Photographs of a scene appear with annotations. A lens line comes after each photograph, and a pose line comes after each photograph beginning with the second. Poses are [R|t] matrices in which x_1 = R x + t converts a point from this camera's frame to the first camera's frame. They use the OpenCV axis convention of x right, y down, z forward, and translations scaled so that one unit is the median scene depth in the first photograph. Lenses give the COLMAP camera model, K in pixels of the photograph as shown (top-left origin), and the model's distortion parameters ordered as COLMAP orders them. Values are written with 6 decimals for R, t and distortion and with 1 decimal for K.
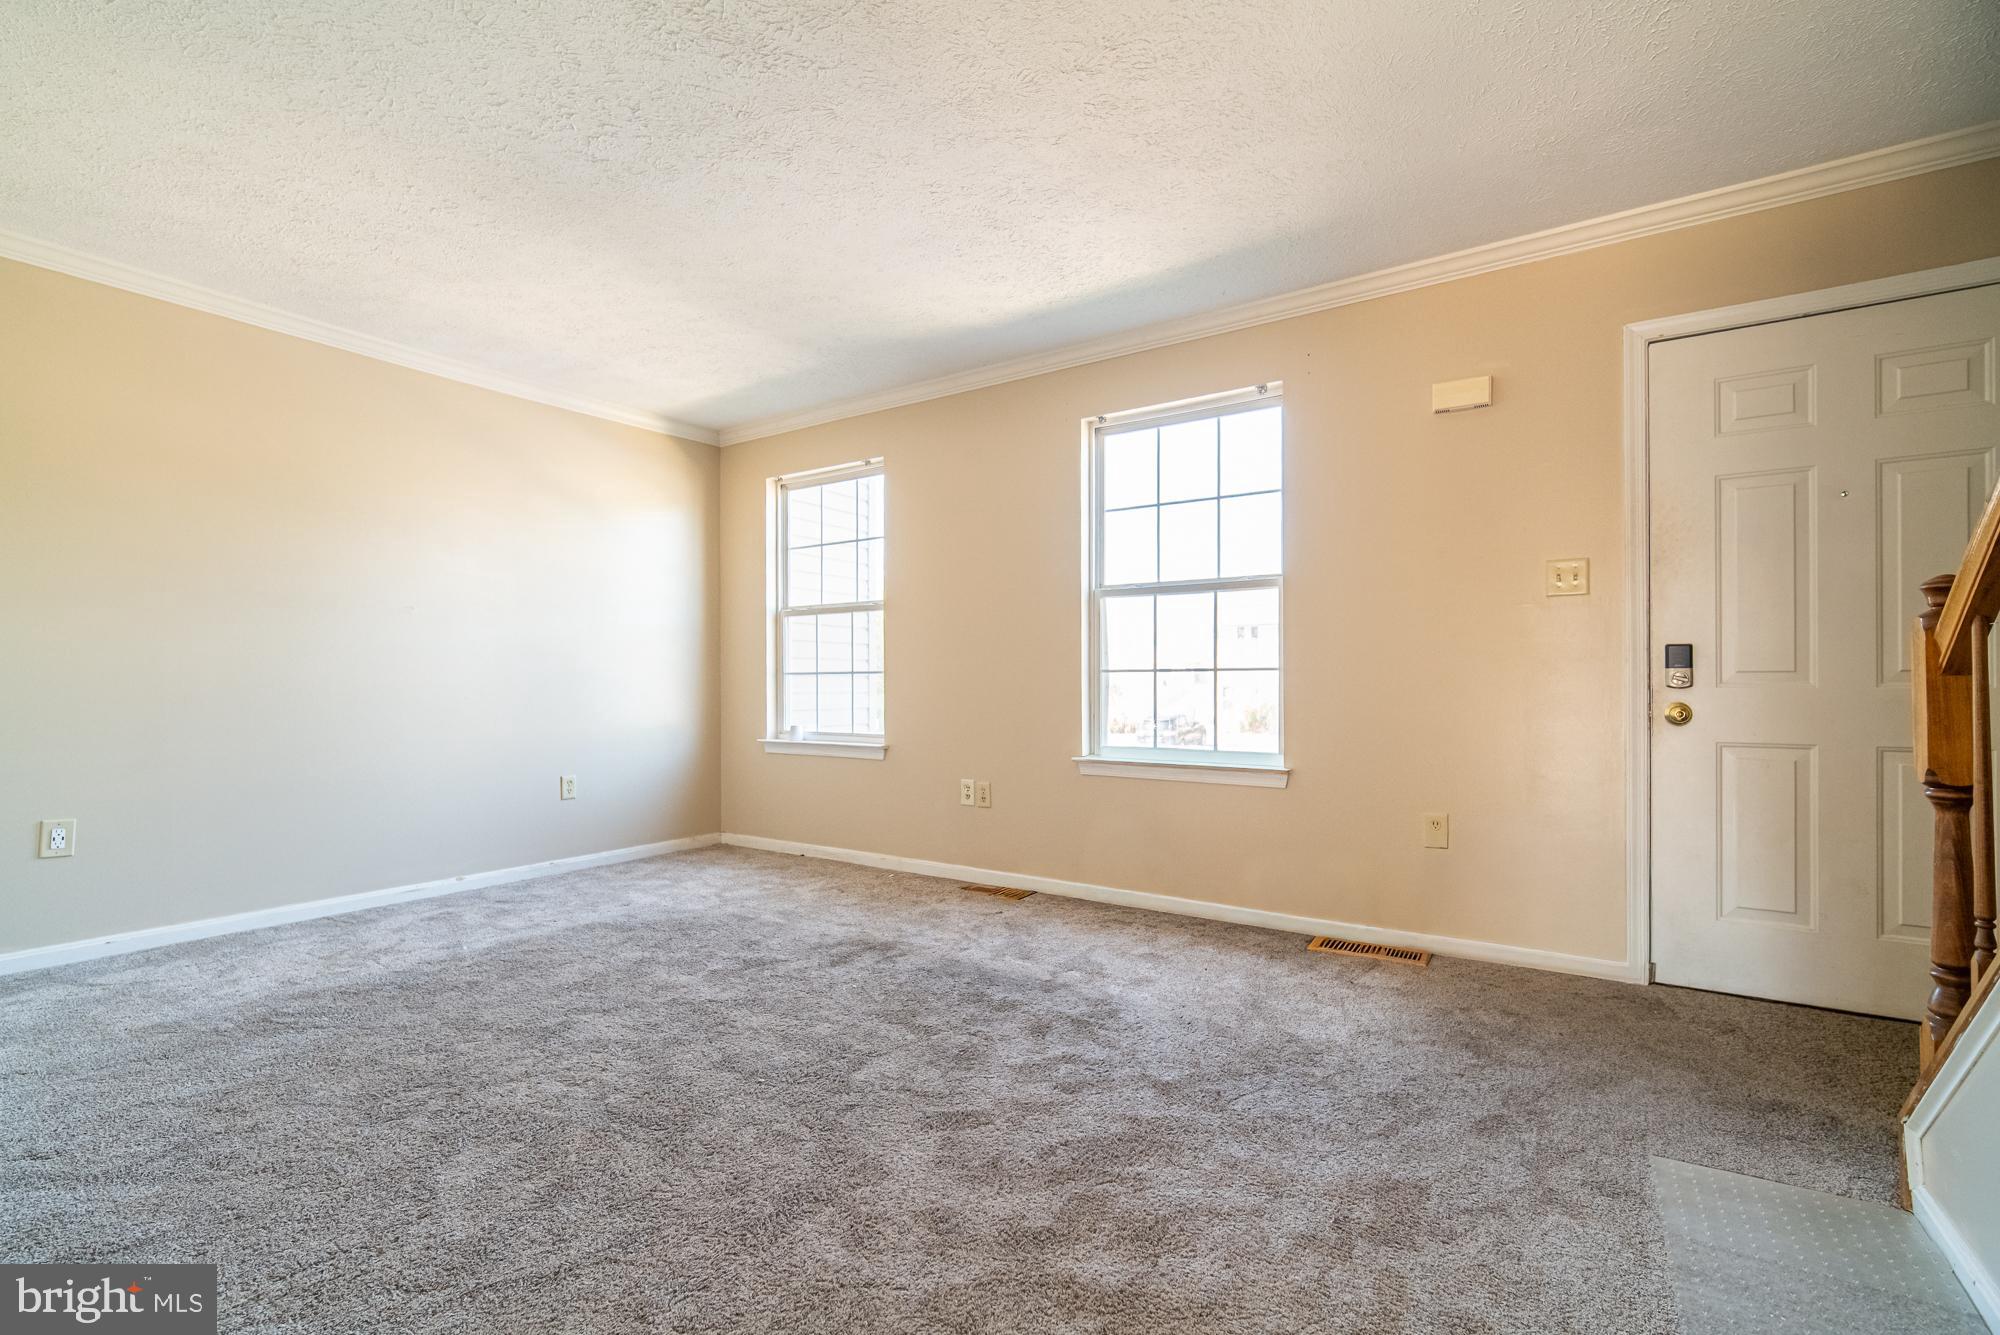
lens RADIAL K [[869.9, 0, 1000.0], [0, 869.9, 667.5], [0, 0, 1]] dist [-0.014799, 0.005879]
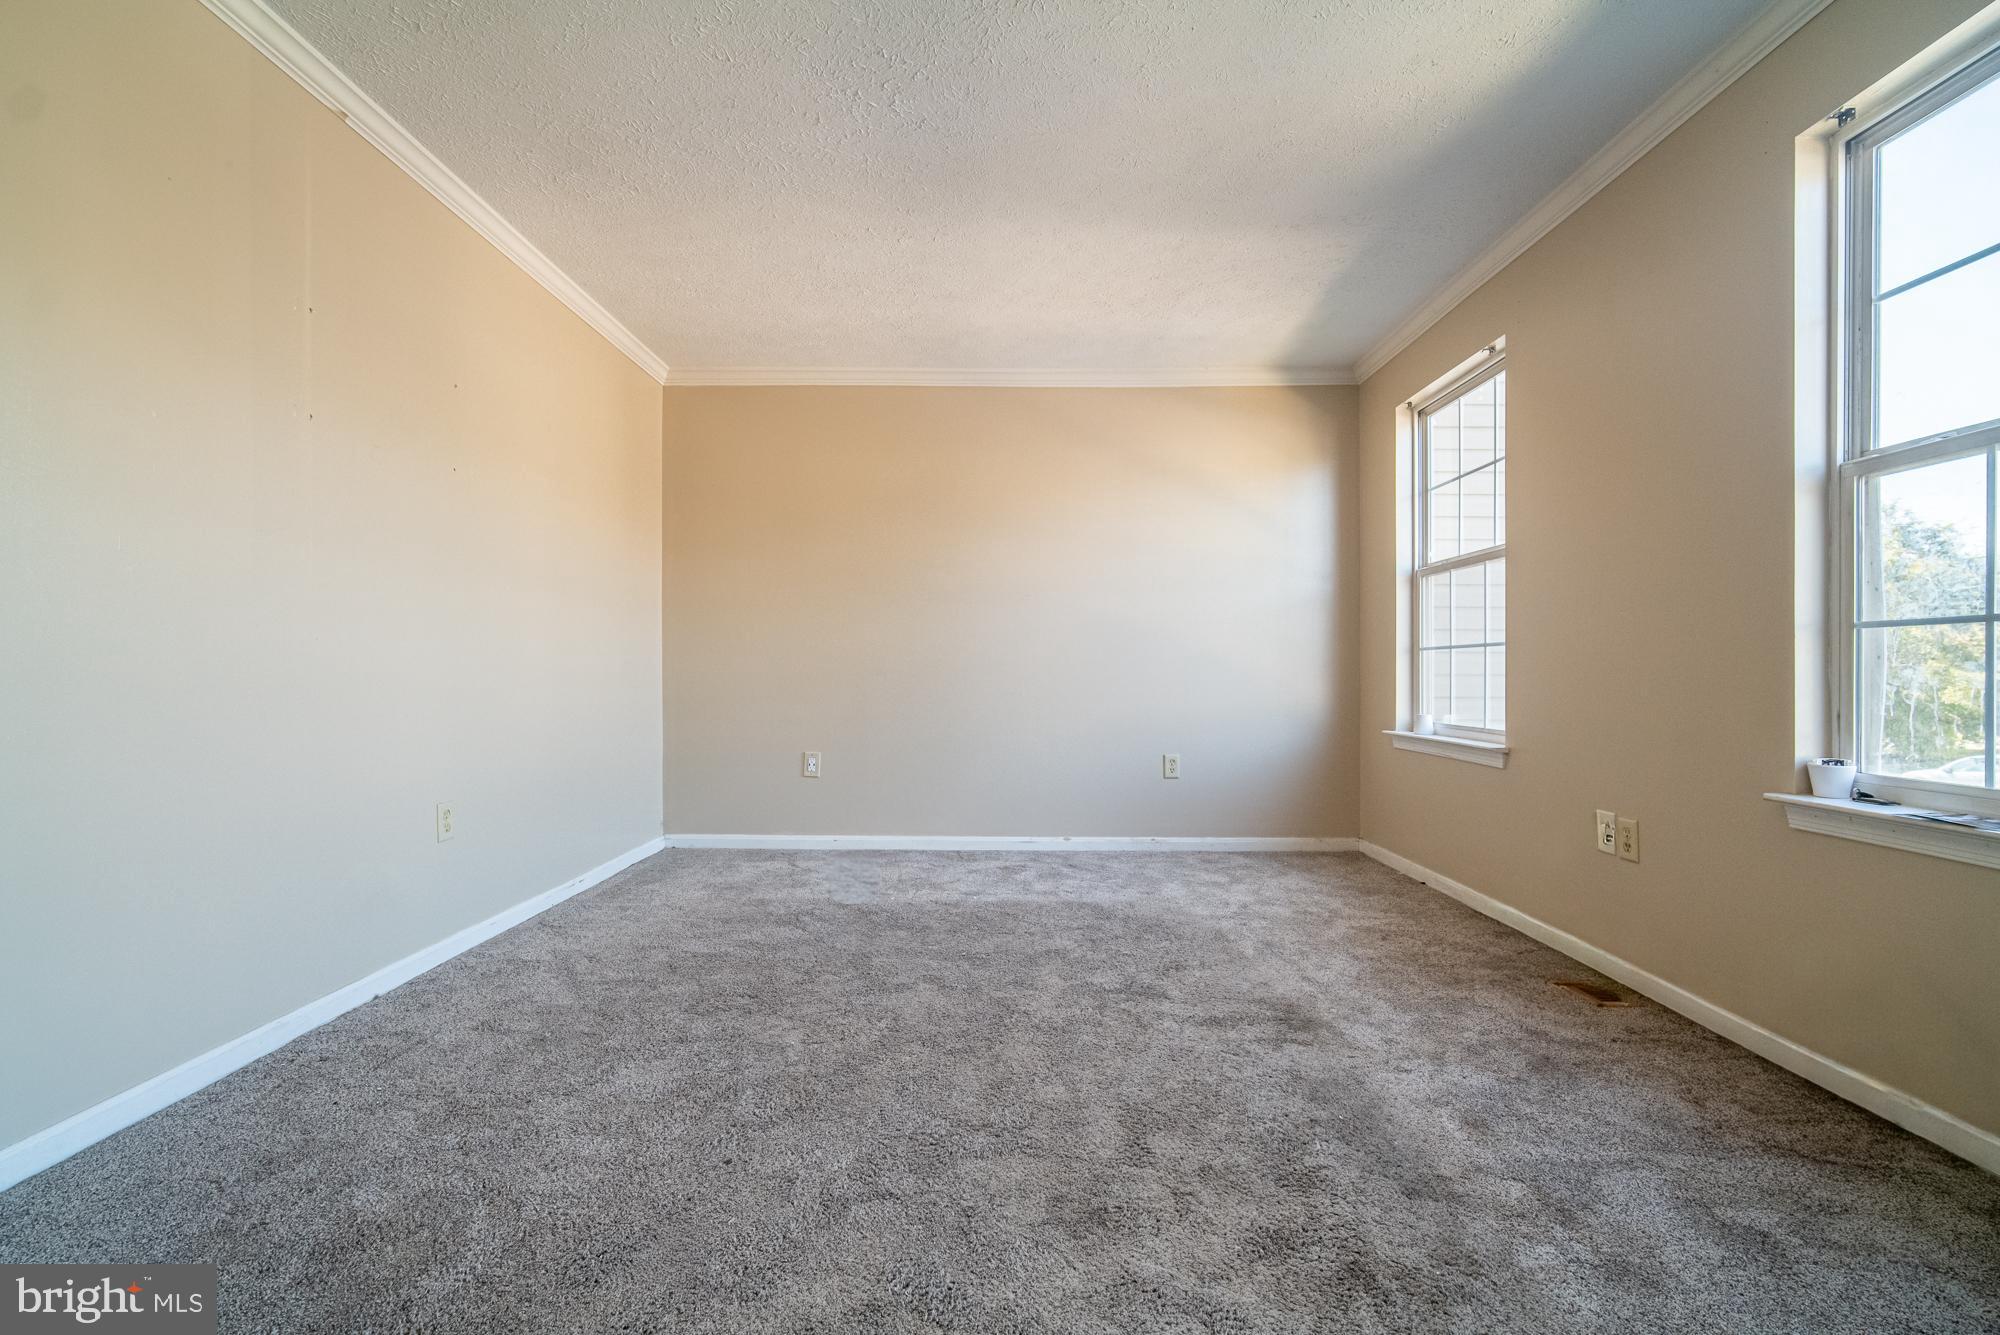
lens RADIAL K [[869.9, 0, 1000.0], [0, 869.9, 667.5], [0, 0, 1]] dist [-0.014799, 0.005879]
pose [[0.557832, -0.001419, -0.829953, 0.265649], [0.012133, 0.999906, 0.006445, 0.019079], [0.829865, -0.013665, 0.557797, 0.339193]]
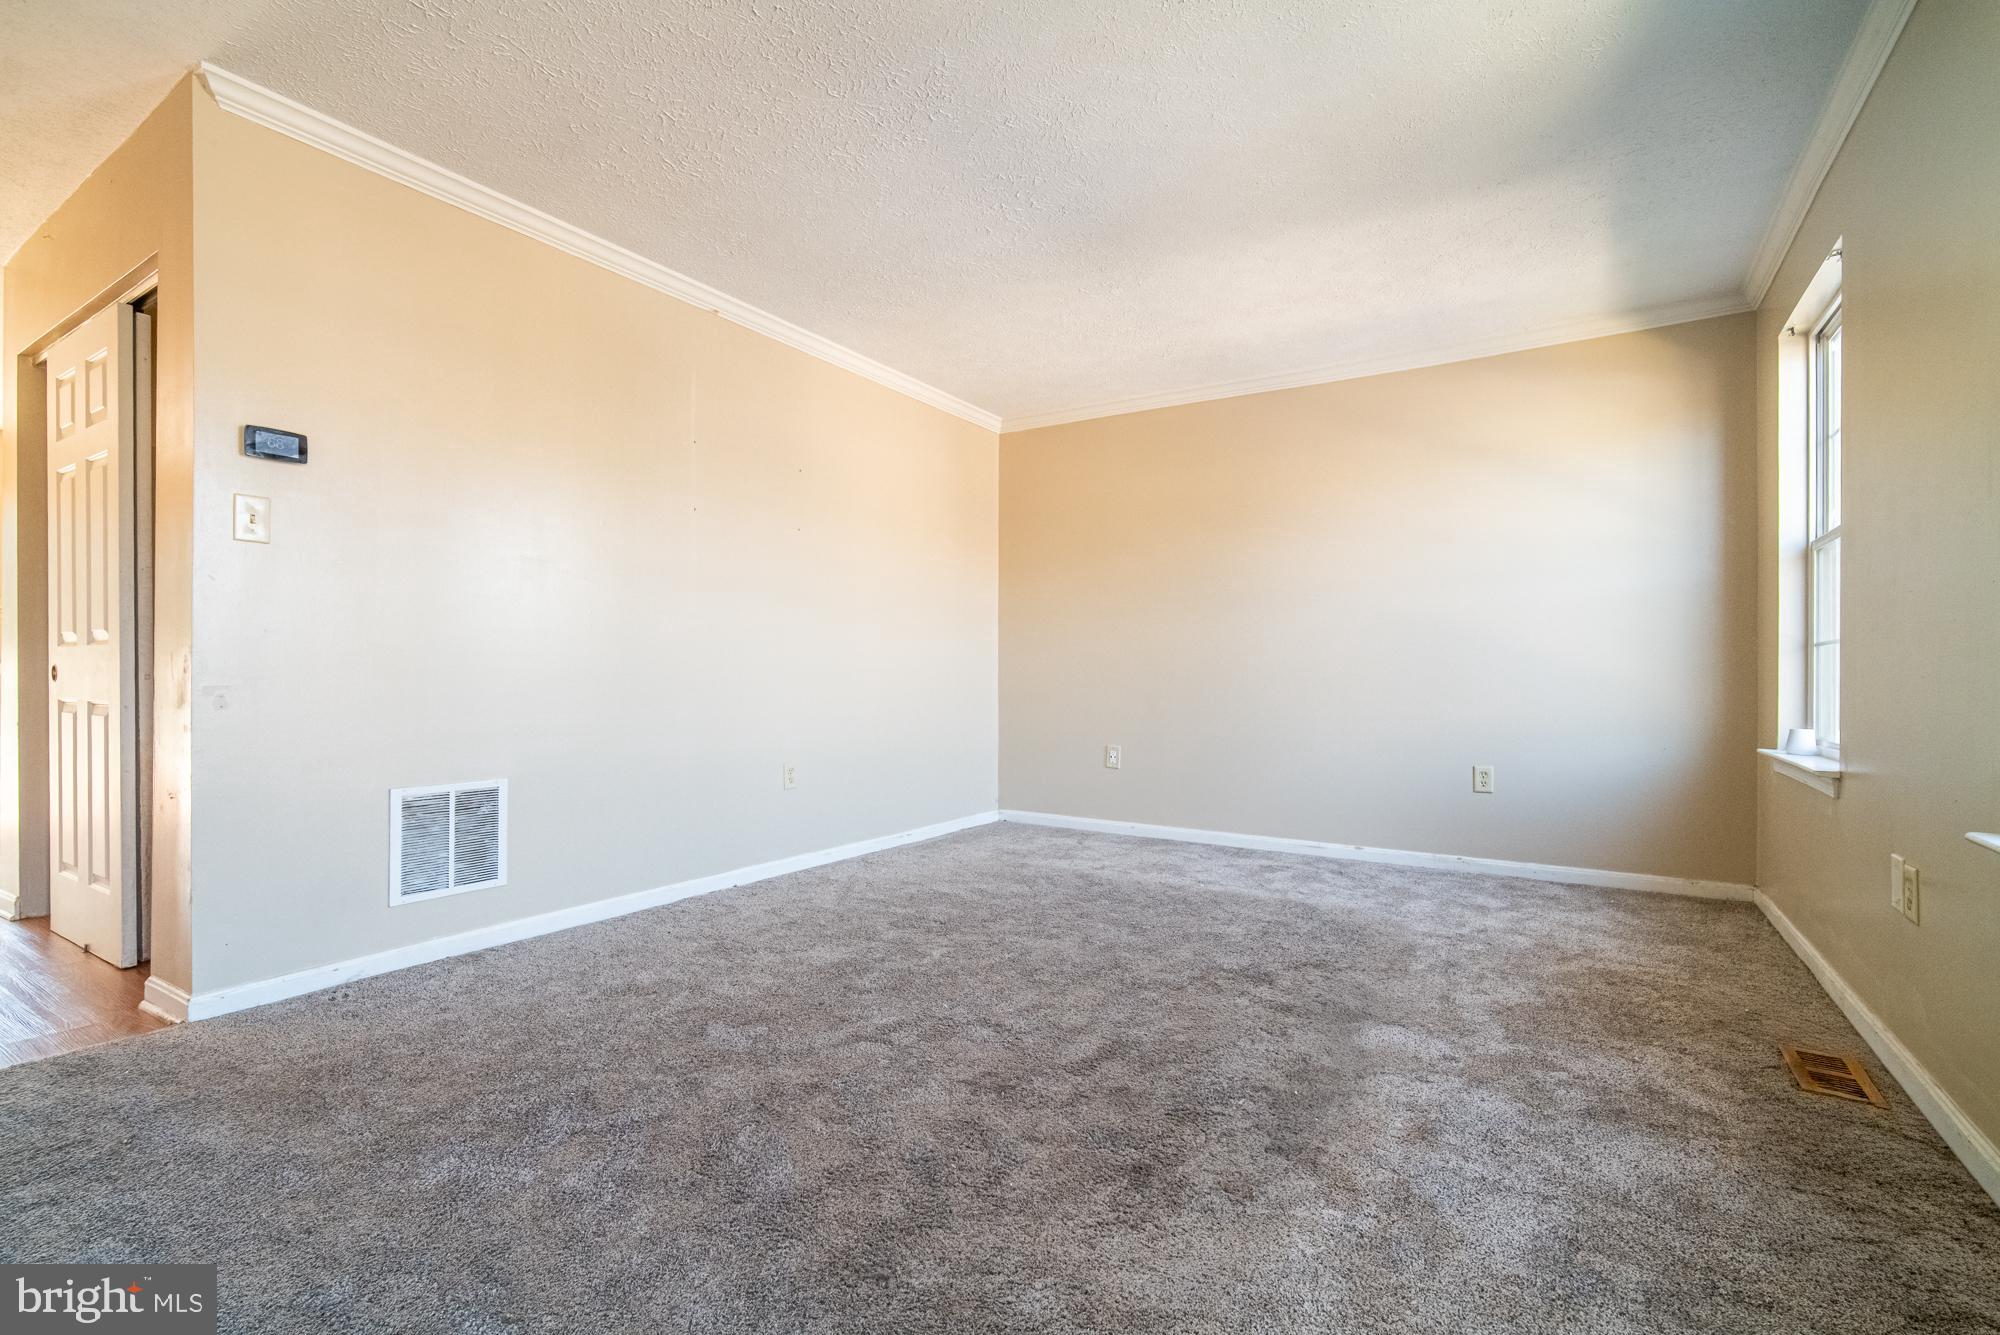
lens RADIAL K [[891.4, 0, 1004.1], [0, 891.4, 671.6], [0, 0, 1]] dist [-0.010715, 0.000784]
pose [[0.040270, -0.001361, -0.999188, 0.480175], [0.012797, 0.999918, -0.000846, 0.025607], [0.999107, -0.012752, 0.040284, 0.566265]]
